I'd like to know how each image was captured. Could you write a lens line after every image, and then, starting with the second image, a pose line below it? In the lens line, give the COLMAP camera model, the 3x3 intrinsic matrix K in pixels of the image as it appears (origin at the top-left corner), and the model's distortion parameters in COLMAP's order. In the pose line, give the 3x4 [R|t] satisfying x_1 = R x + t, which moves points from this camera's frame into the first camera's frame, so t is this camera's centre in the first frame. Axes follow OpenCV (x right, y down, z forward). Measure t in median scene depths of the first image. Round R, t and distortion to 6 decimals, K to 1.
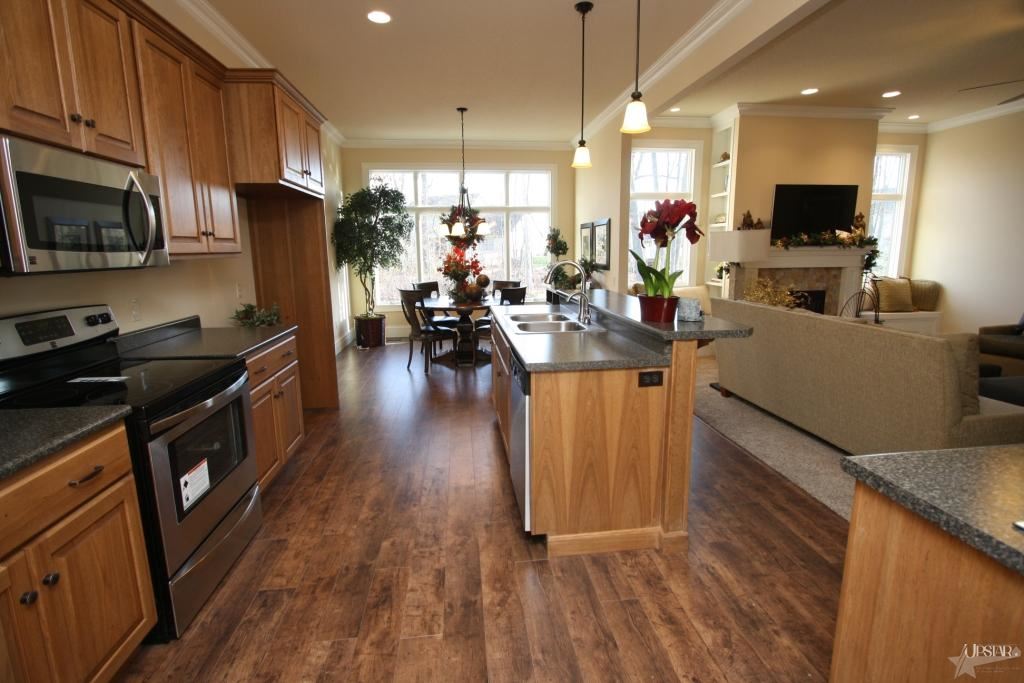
lens RADIAL K [[473.2, 0, 513.9], [0, 473.2, 330.3], [0, 0, 1]] dist [-0.020216, 0.004418]
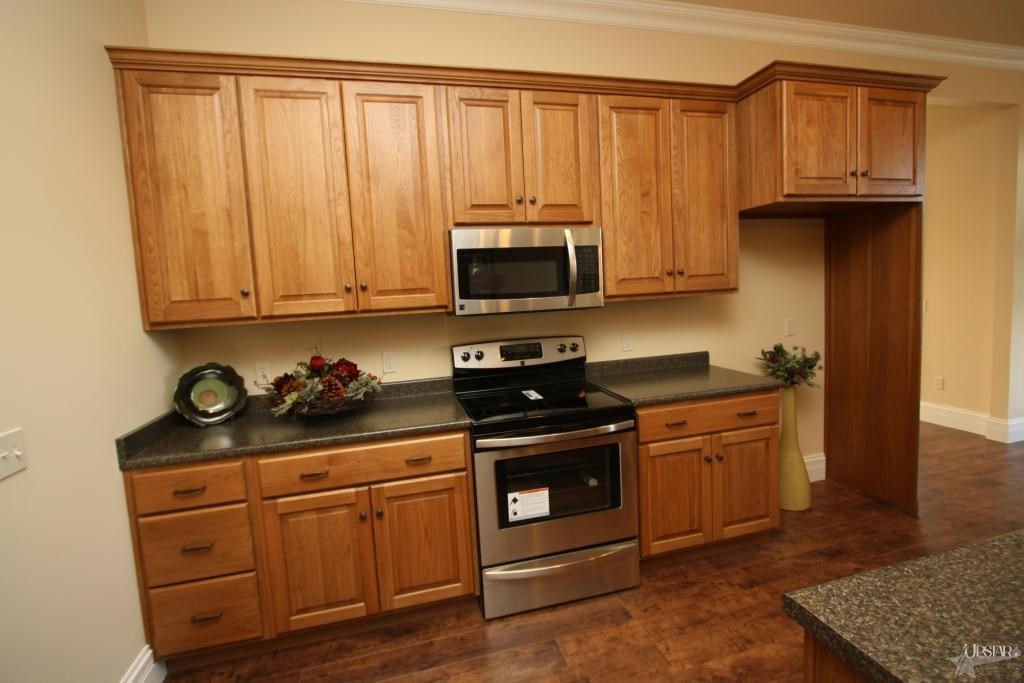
lens RADIAL K [[473.2, 0, 513.9], [0, 473.2, 330.3], [0, 0, 1]] dist [-0.020216, 0.004418]
pose [[0.142668, 0.086758, -0.985961, 0.323160], [-0.117345, 0.990608, 0.070187, -0.132826], [0.982790, 0.105684, 0.151509, 0.613783]]
